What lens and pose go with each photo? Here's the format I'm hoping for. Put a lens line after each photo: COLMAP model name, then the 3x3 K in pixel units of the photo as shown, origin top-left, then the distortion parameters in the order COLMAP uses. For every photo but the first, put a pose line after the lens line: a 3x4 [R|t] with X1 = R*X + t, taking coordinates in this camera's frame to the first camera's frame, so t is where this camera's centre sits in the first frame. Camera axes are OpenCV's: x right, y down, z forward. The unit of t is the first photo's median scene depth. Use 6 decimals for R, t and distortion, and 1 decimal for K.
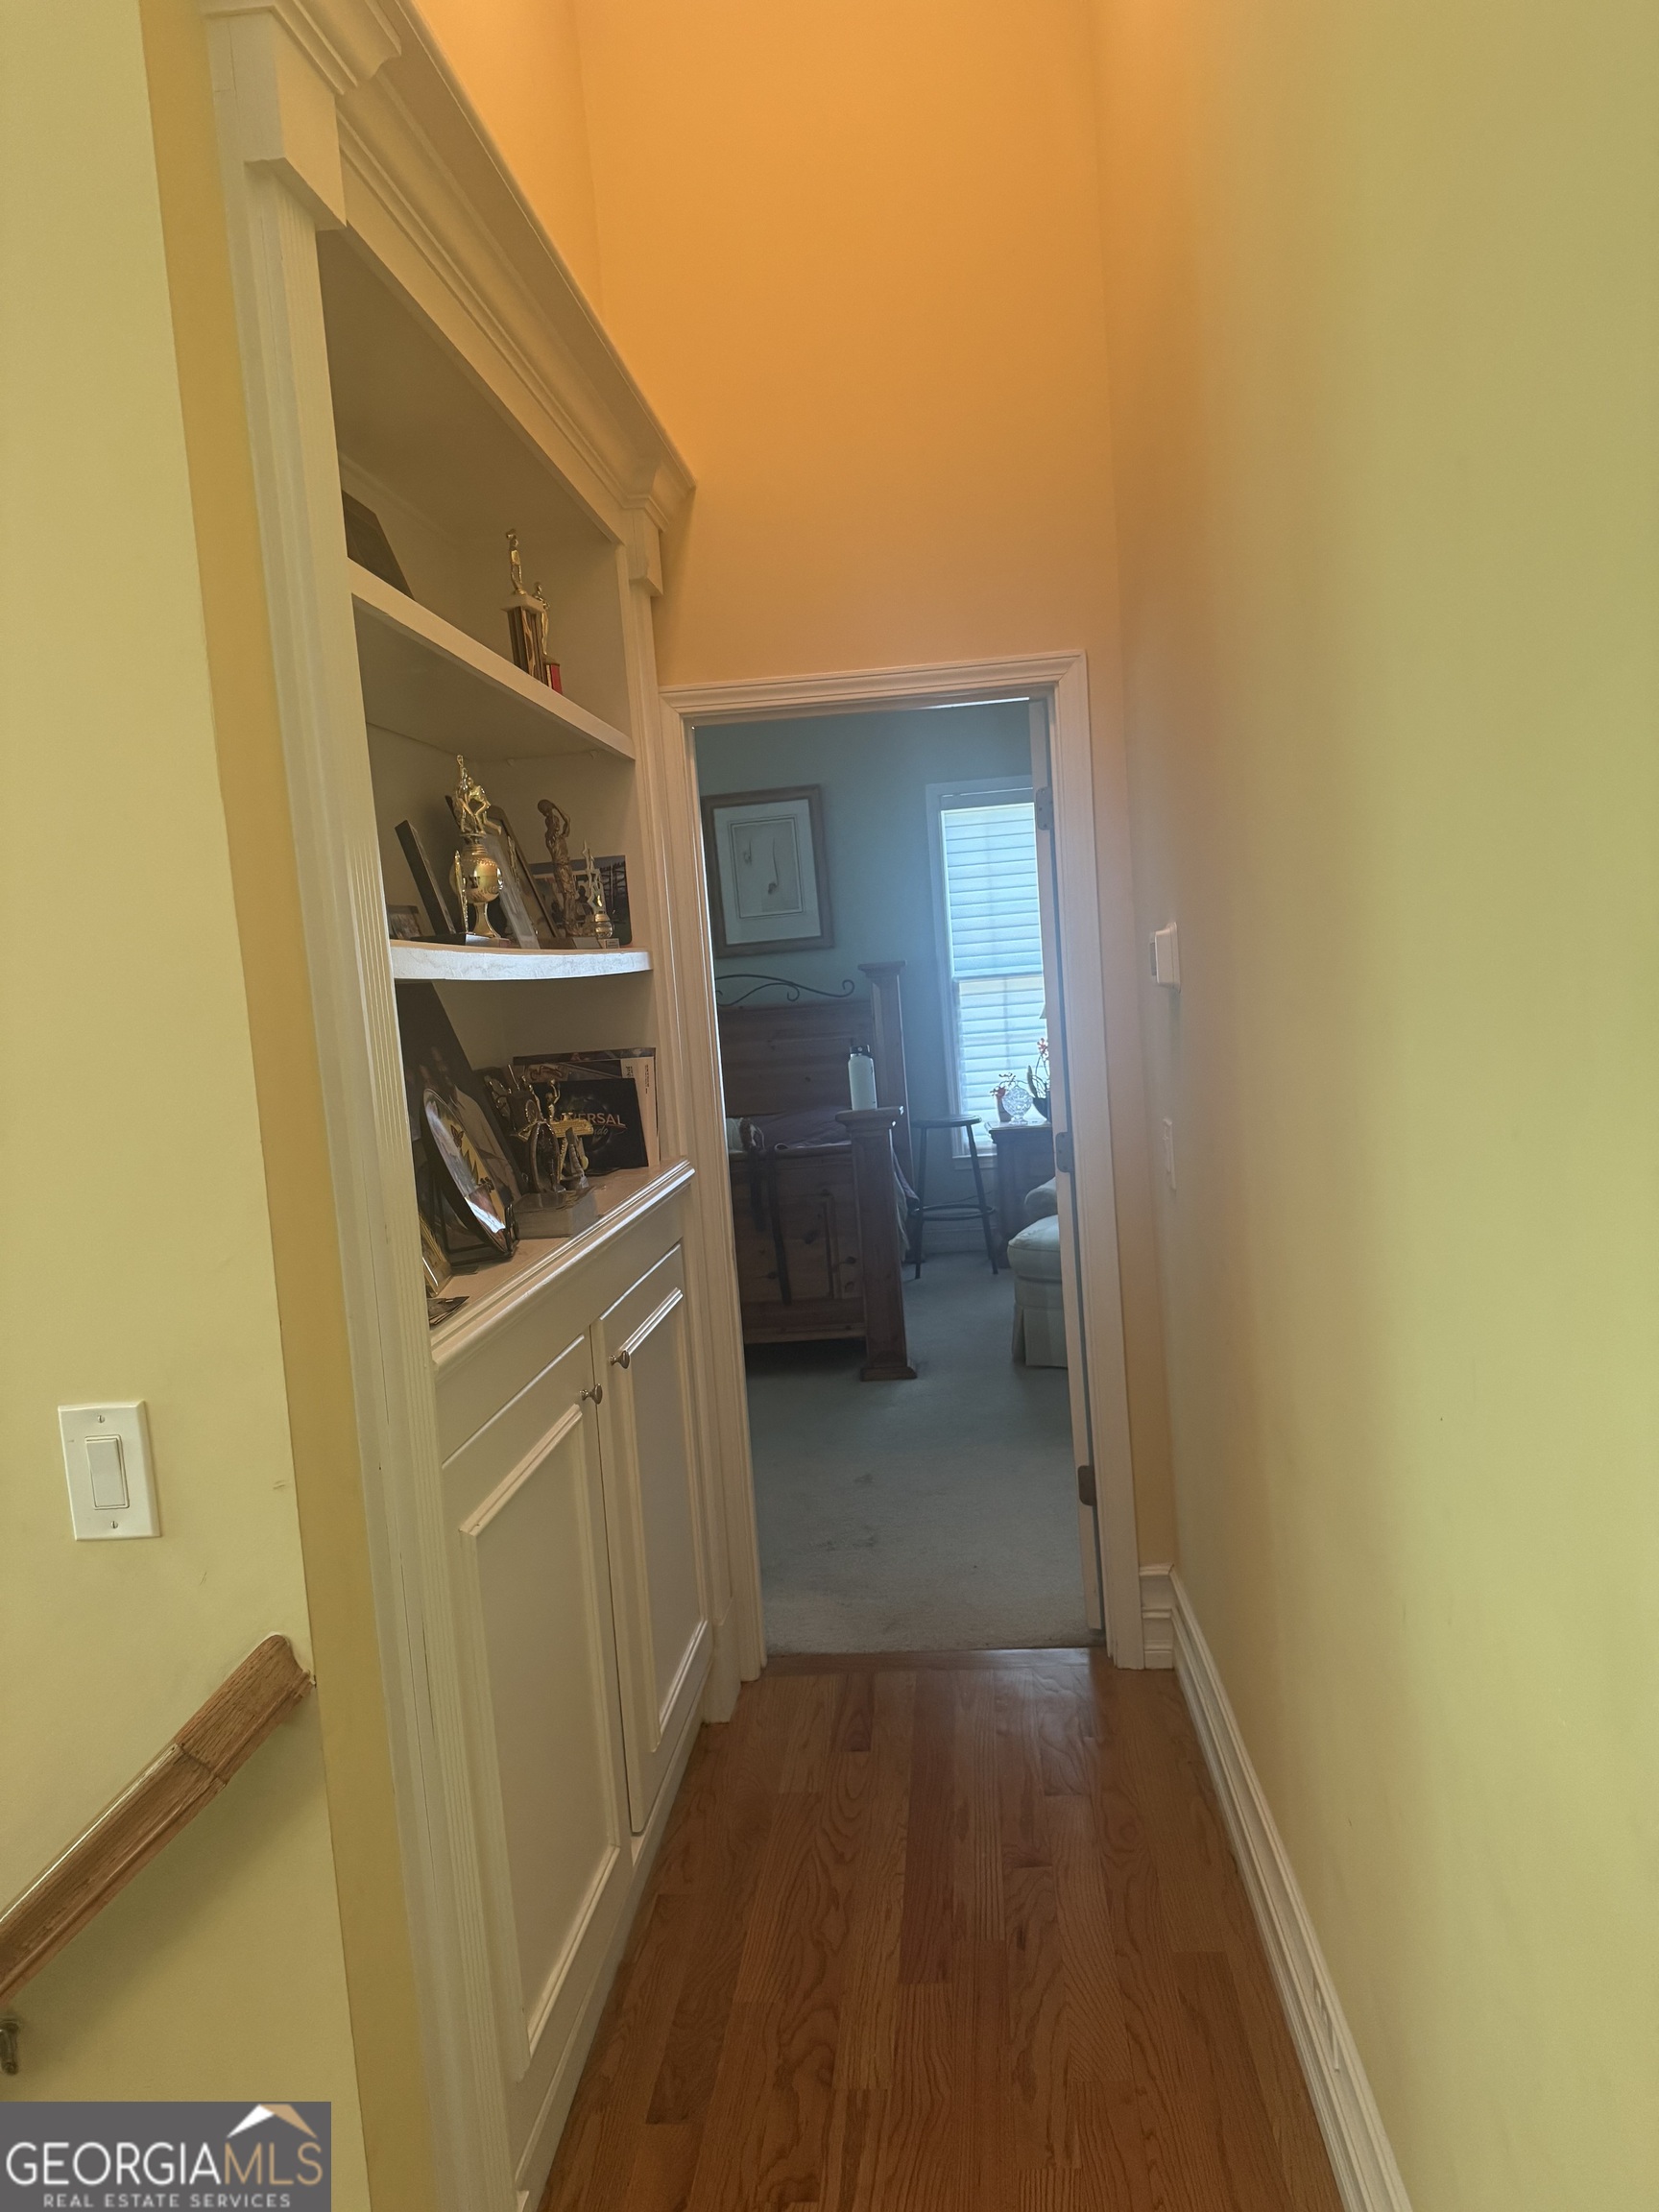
lens RADIAL K [[1545.0, 0, 824.2], [0, 1545.0, 1111.4], [0, 0, 1]] dist [0.058187, -0.071392]
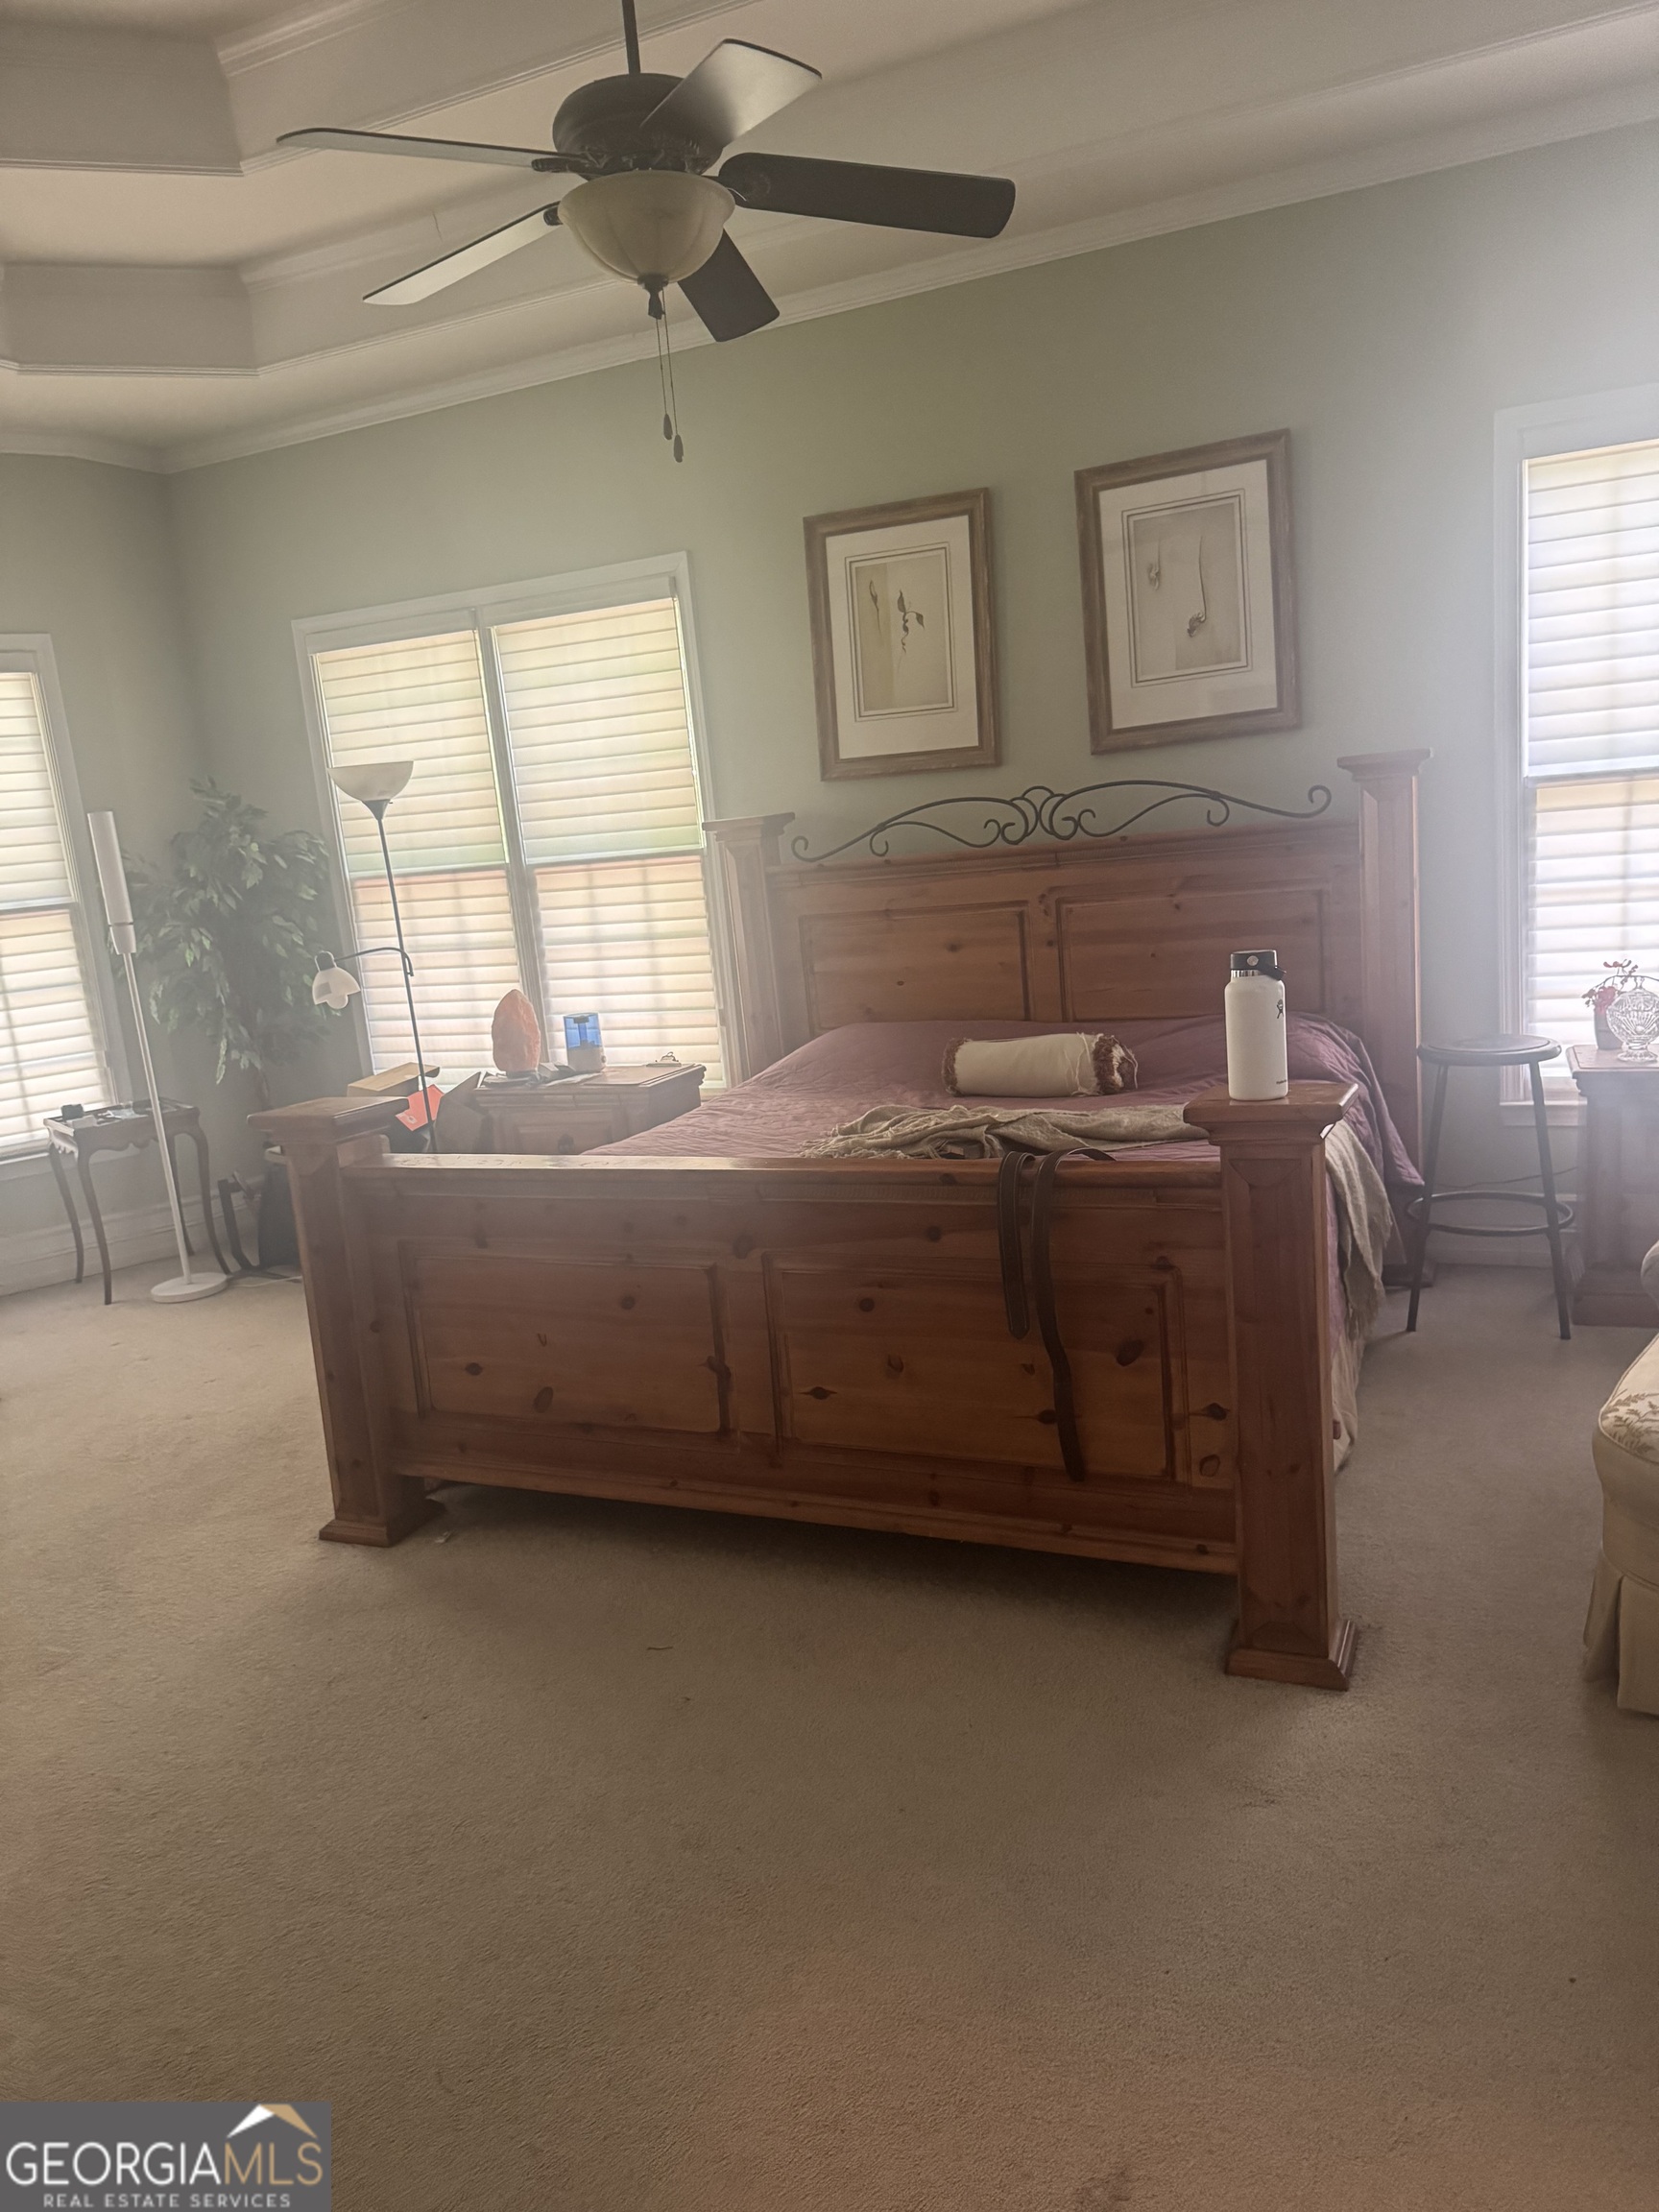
lens RADIAL K [[1545.0, 0, 828.5], [0, 1545.0, 1107.6], [0, 0, 1]] dist [0.058187, -0.071392]
pose [[0.940952, 0.058637, -0.333425, 0.043975], [-0.015921, 0.991461, 0.129430, -0.039906], [0.338167, -0.116479, 0.933850, 0.399896]]
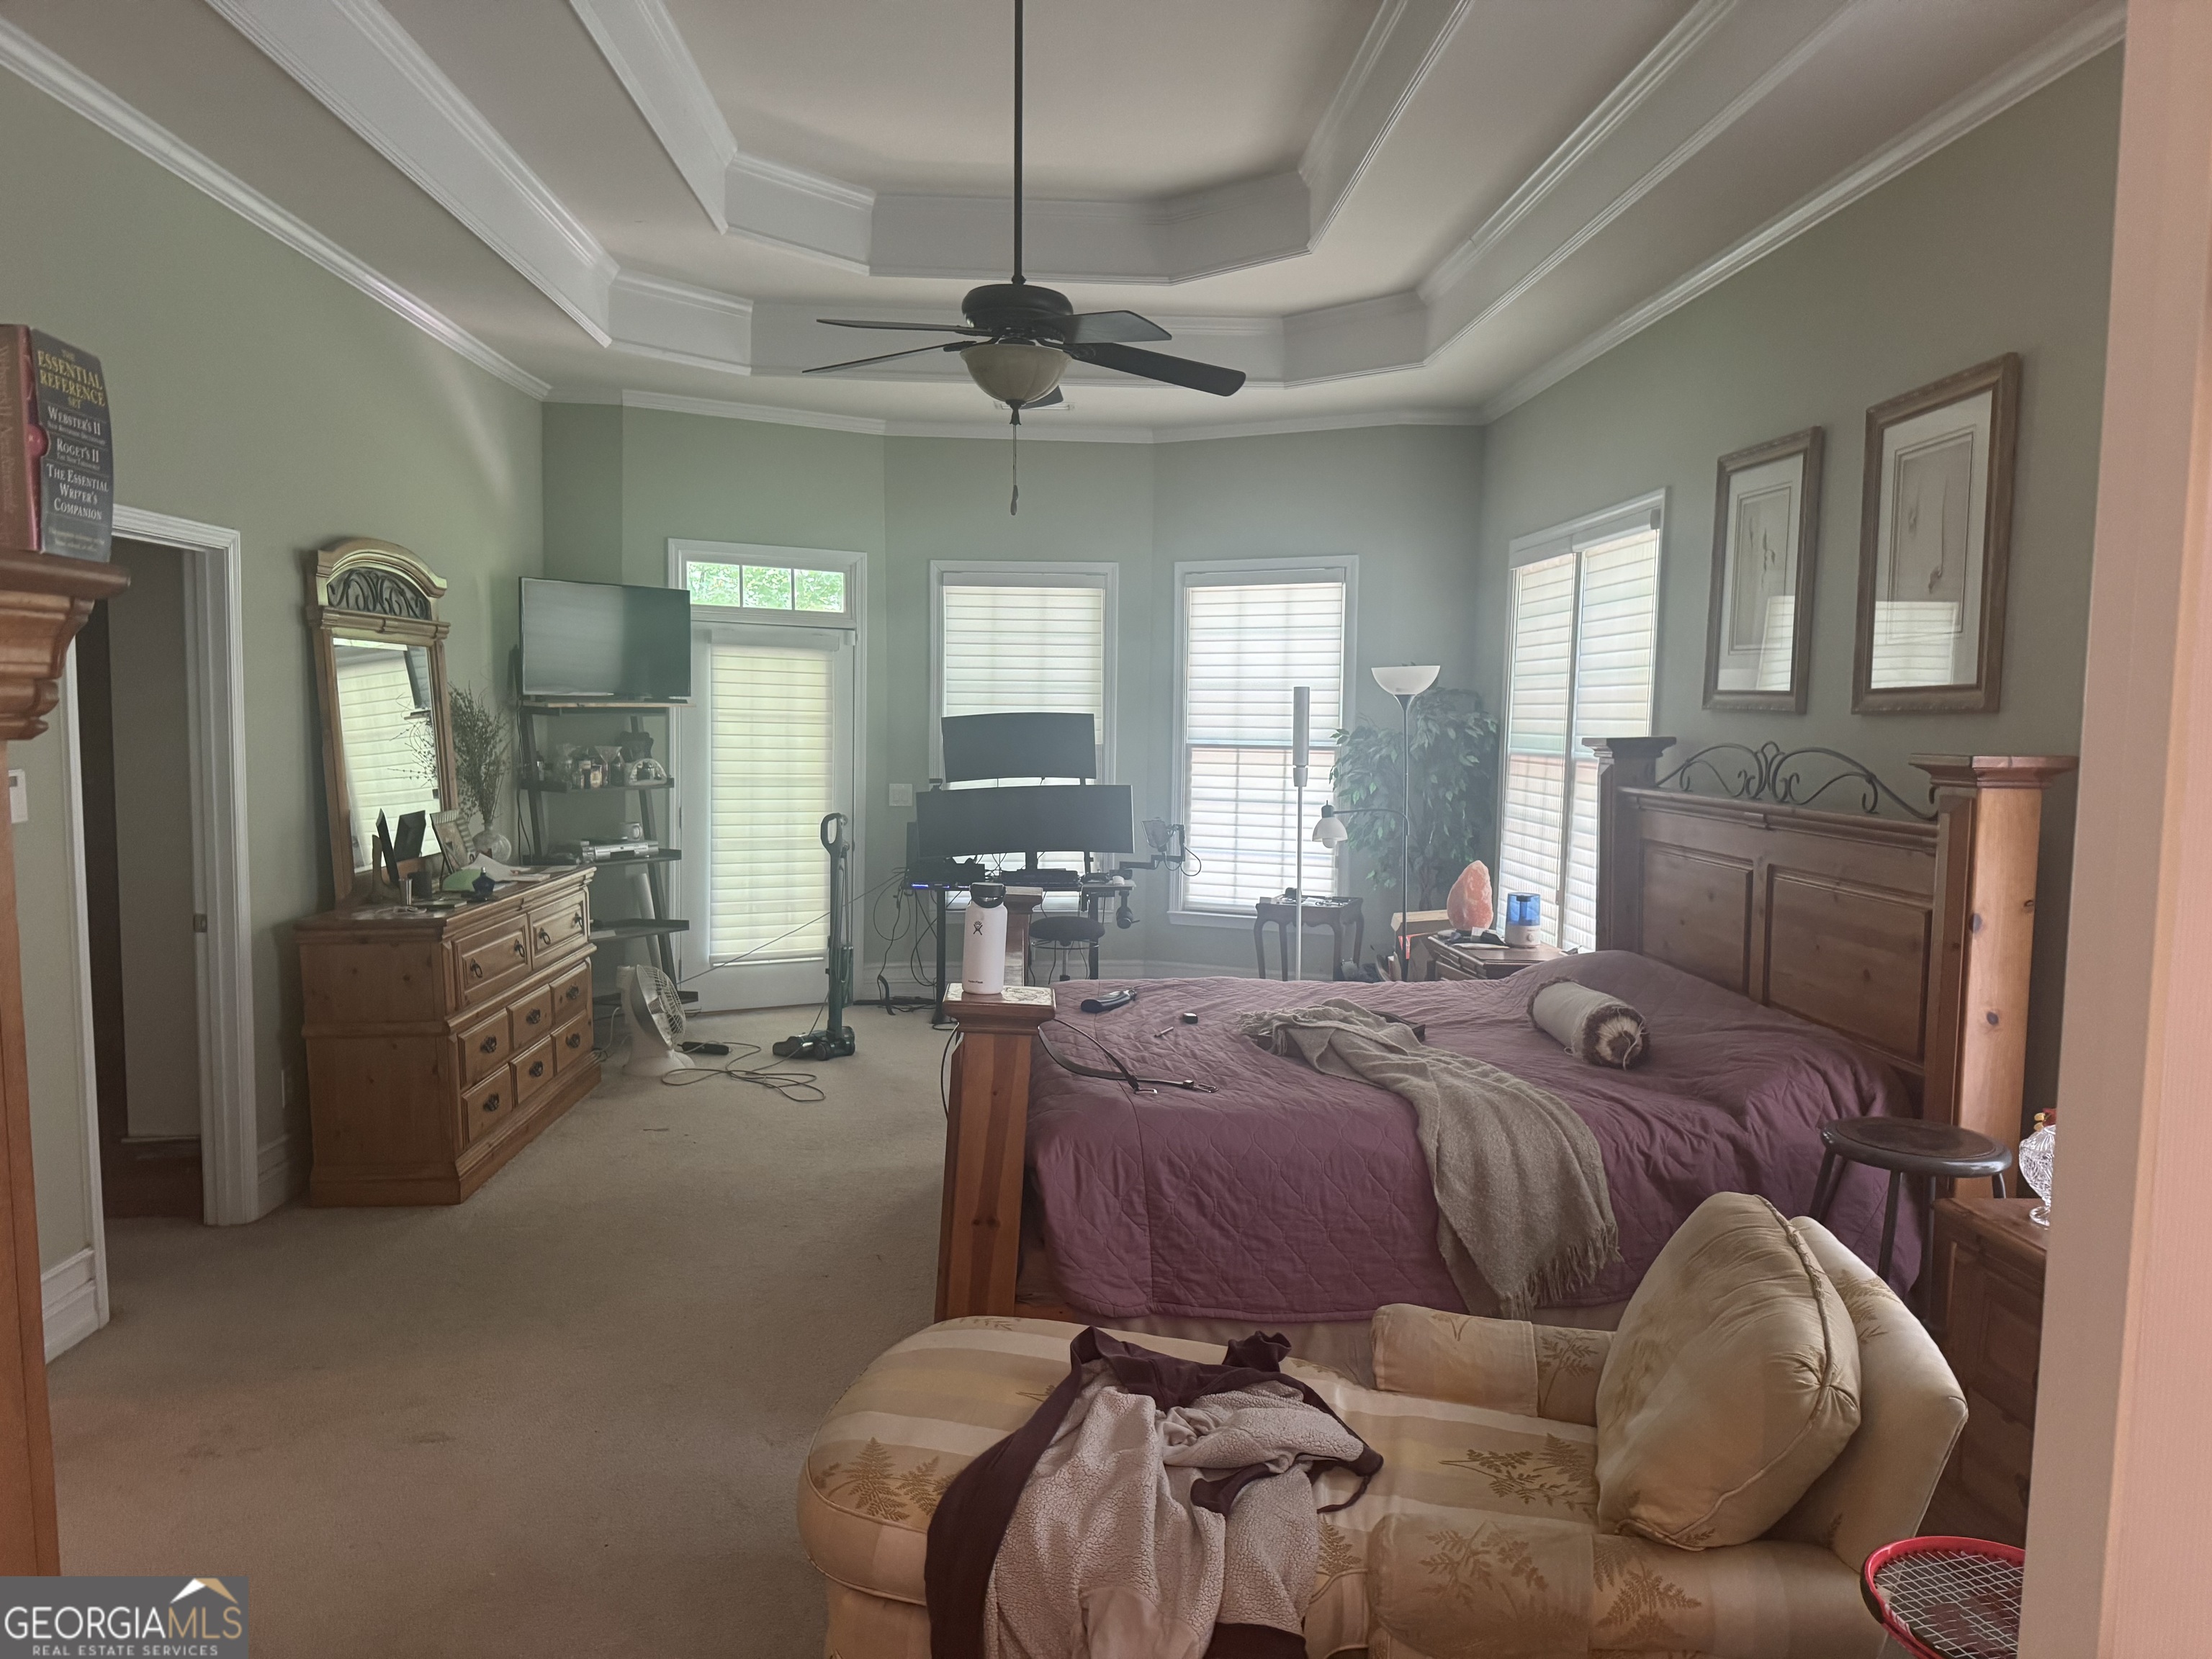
lens RADIAL K [[1545.0, 0, 1108.3], [0, 1545.0, 832.7], [0, 0, 1]] dist [0.058187, -0.071392]
pose [[0.139375, 0.161153, -0.977039, 0.444992], [-0.100717, 0.983859, 0.147911, -0.116248], [0.985104, 0.077789, 0.153356, 0.693186]]
